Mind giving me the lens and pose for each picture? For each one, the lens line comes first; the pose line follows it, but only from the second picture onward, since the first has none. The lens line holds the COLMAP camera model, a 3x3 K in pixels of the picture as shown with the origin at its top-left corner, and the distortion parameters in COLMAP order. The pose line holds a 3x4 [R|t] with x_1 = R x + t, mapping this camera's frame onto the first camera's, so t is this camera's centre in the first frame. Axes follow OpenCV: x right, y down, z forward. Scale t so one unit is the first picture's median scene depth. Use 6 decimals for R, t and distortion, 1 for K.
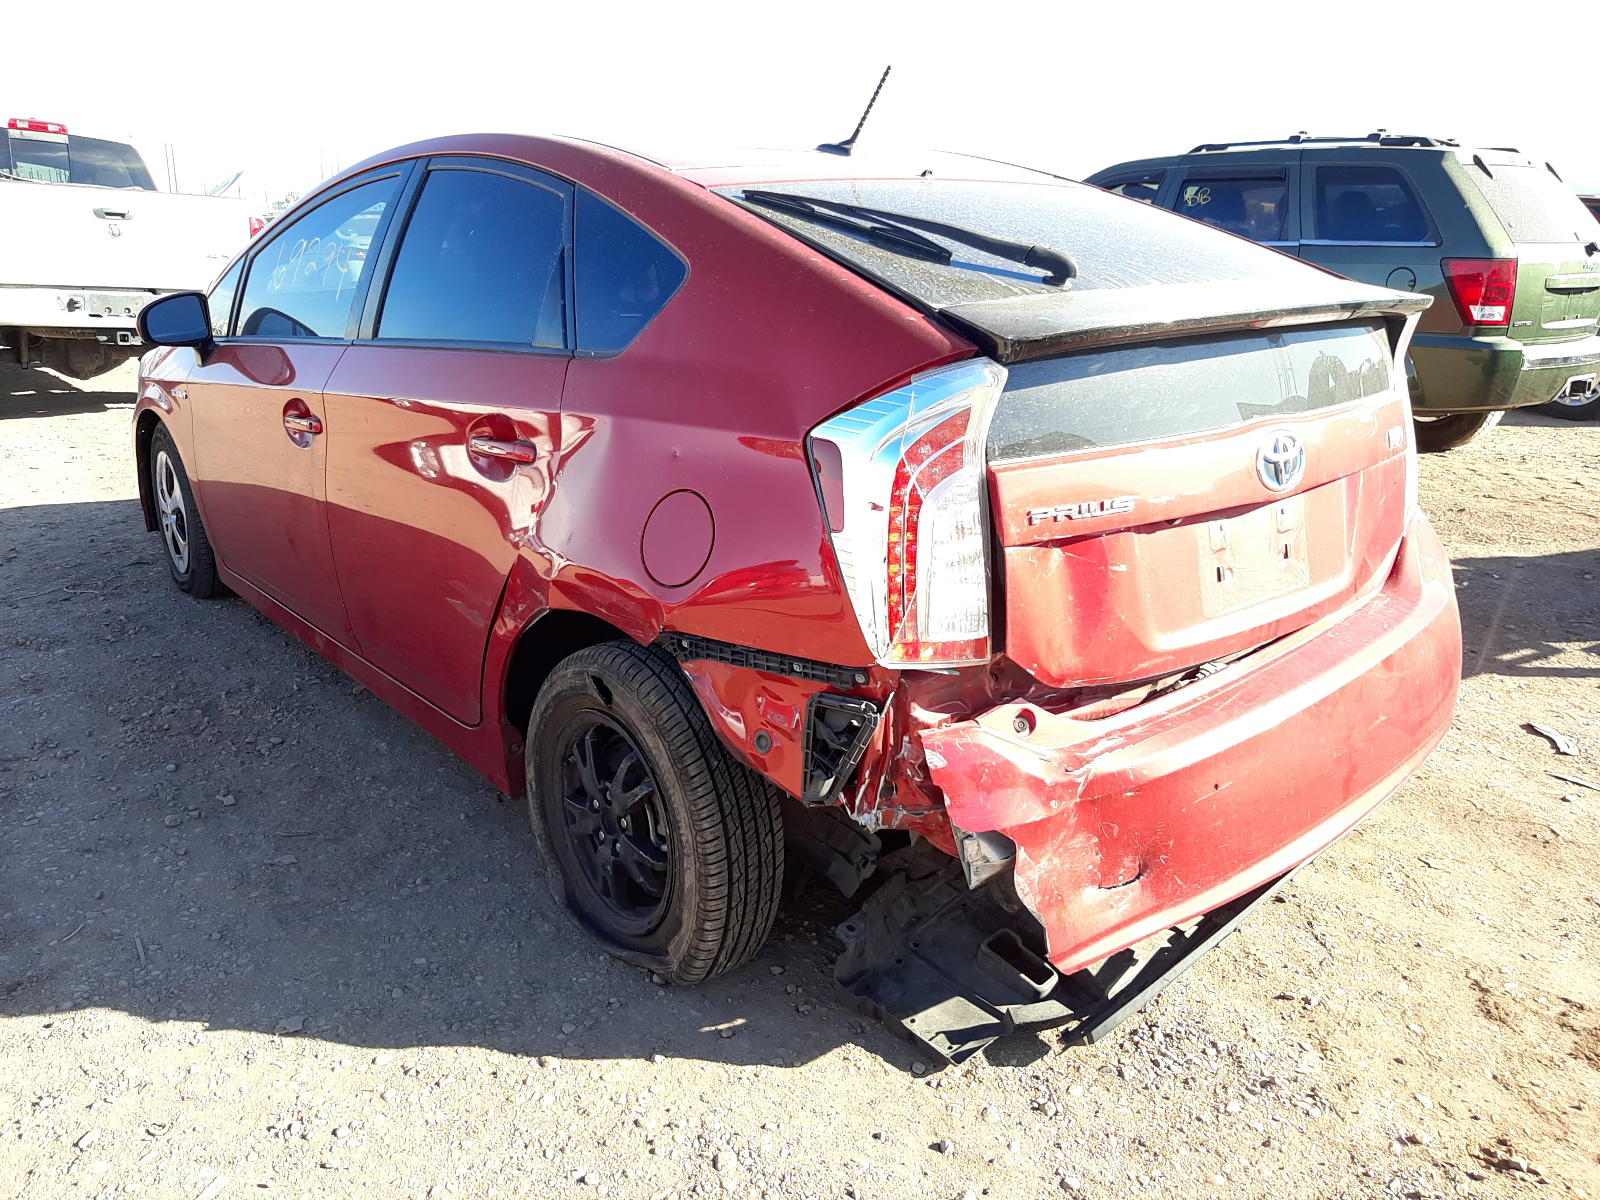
lens RADIAL K [[1216.3, 0, 793.2], [0, 1216.3, 599.3], [0, 0, 1]] dist [-0.008004, -0.036892]
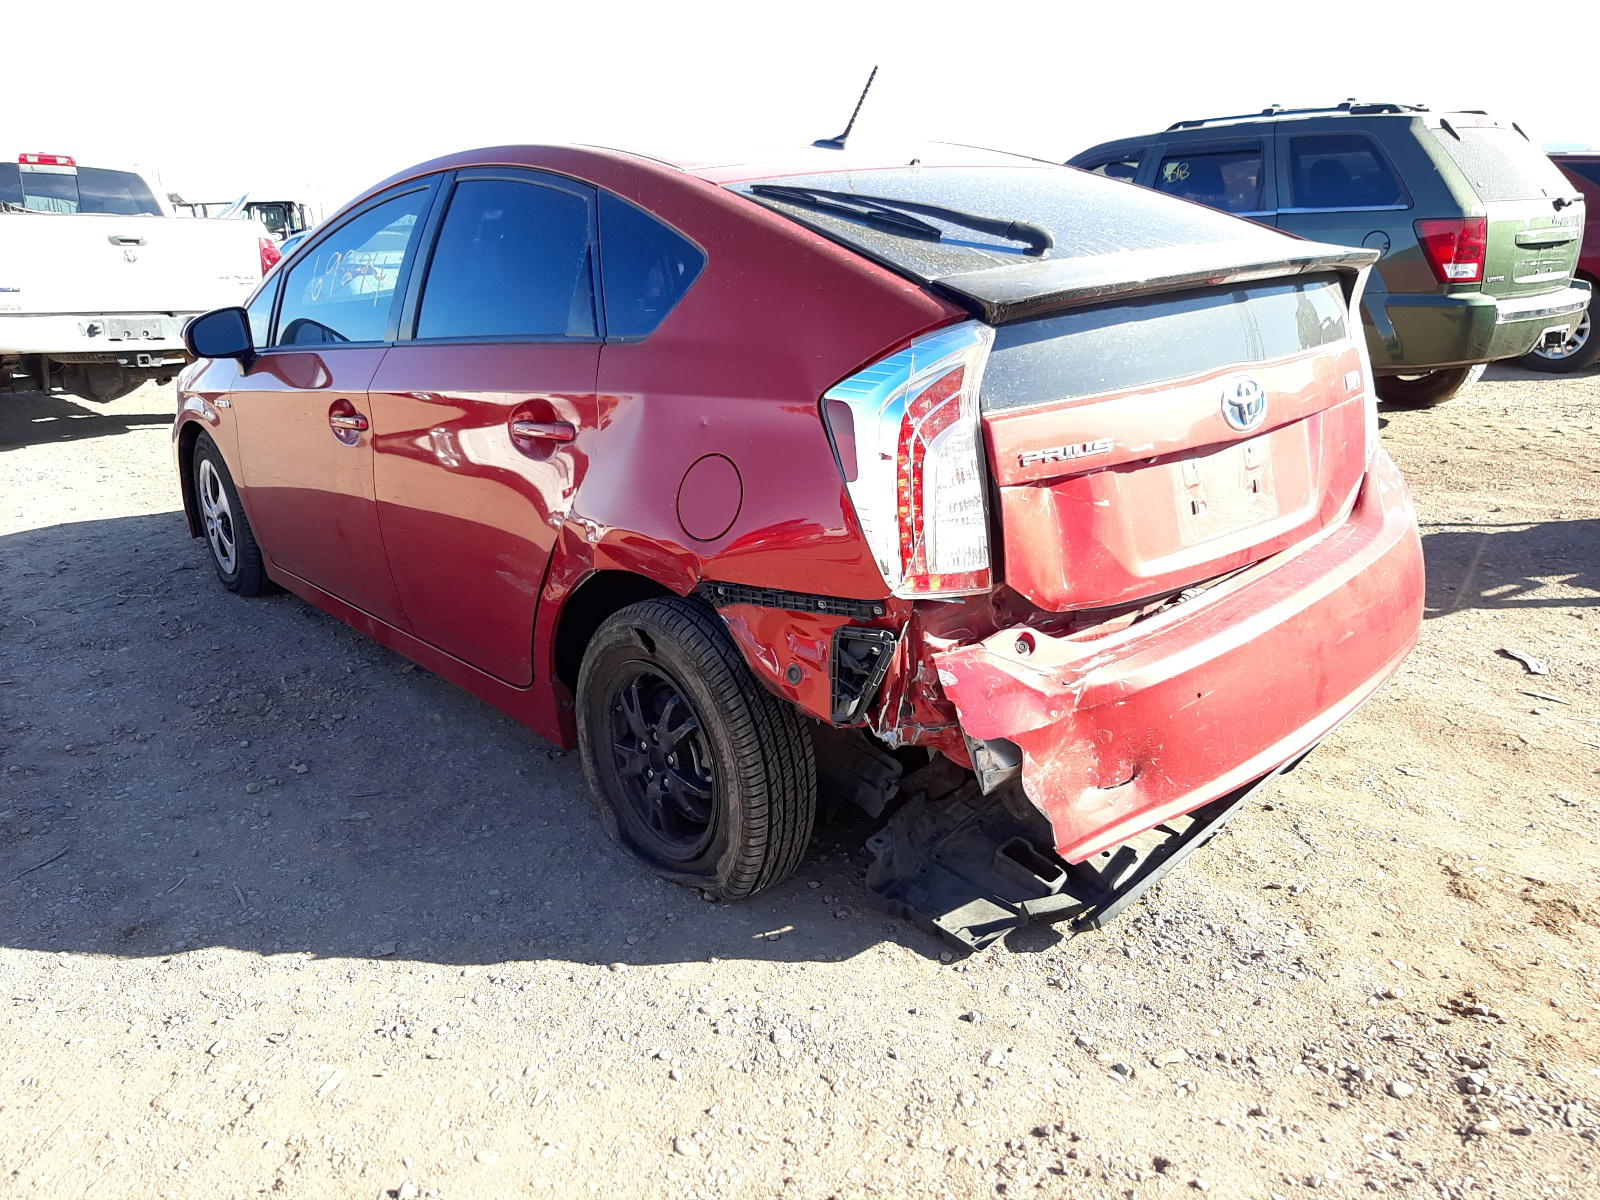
lens RADIAL K [[1216.3, 0, 793.4], [0, 1216.3, 597.8], [0, 0, 1]] dist [-0.008004, -0.036892]
pose [[0.998835, -0.048046, -0.004561, -0.015796], [0.048054, 0.998843, 0.001626, 0.041847], [0.004478, -0.001844, 0.999988, -0.116411]]
